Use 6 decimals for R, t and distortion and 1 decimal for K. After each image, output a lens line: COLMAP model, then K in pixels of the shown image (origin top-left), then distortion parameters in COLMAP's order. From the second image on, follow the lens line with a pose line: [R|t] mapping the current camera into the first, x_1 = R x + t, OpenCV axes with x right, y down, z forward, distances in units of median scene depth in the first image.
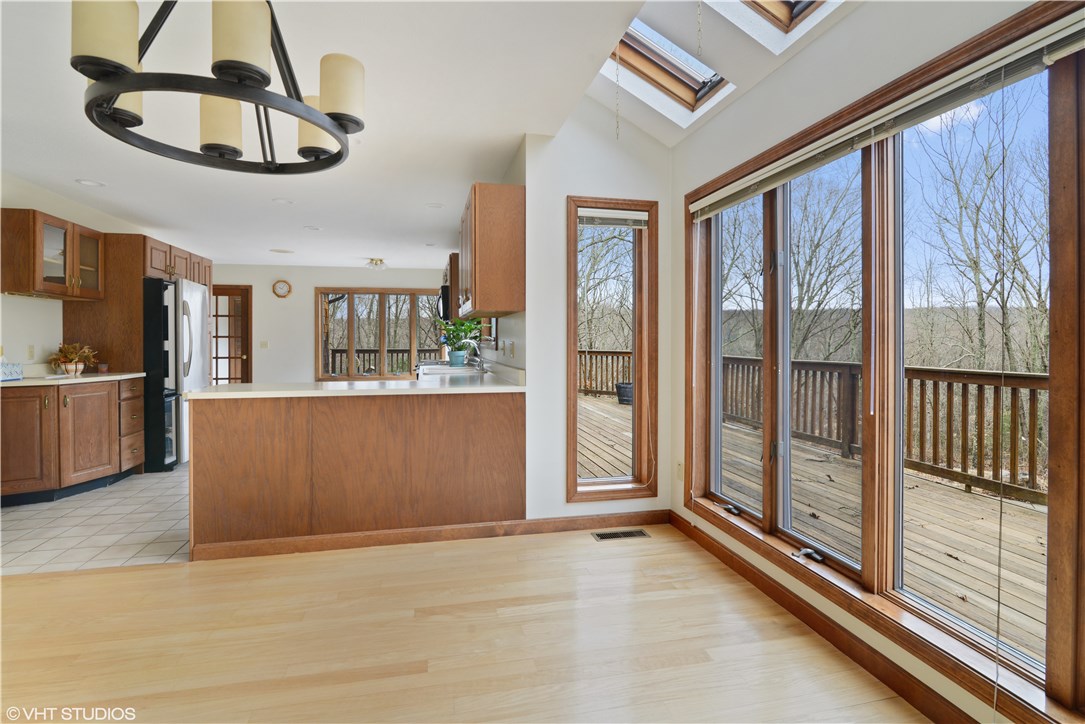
lens RADIAL K [[510.9, 0, 527.9], [0, 510.9, 340.1], [0, 0, 1]] dist [-0.007687, 0.003476]
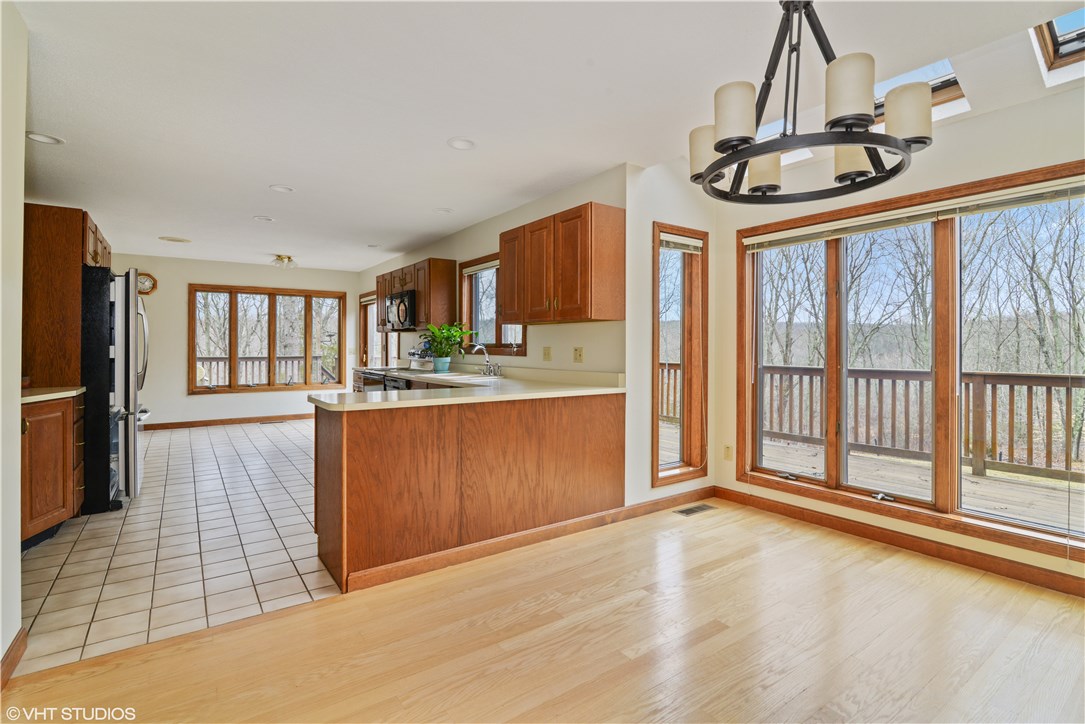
lens RADIAL K [[510.9, 0, 513.2], [0, 510.9, 342.3], [0, 0, 1]] dist [-0.007687, 0.003476]
pose [[0.925690, 0.005323, 0.378246, -0.661344], [-0.001839, 0.999953, -0.009571, 0.002854], [-0.378279, 0.008164, 0.925655, 0.054721]]
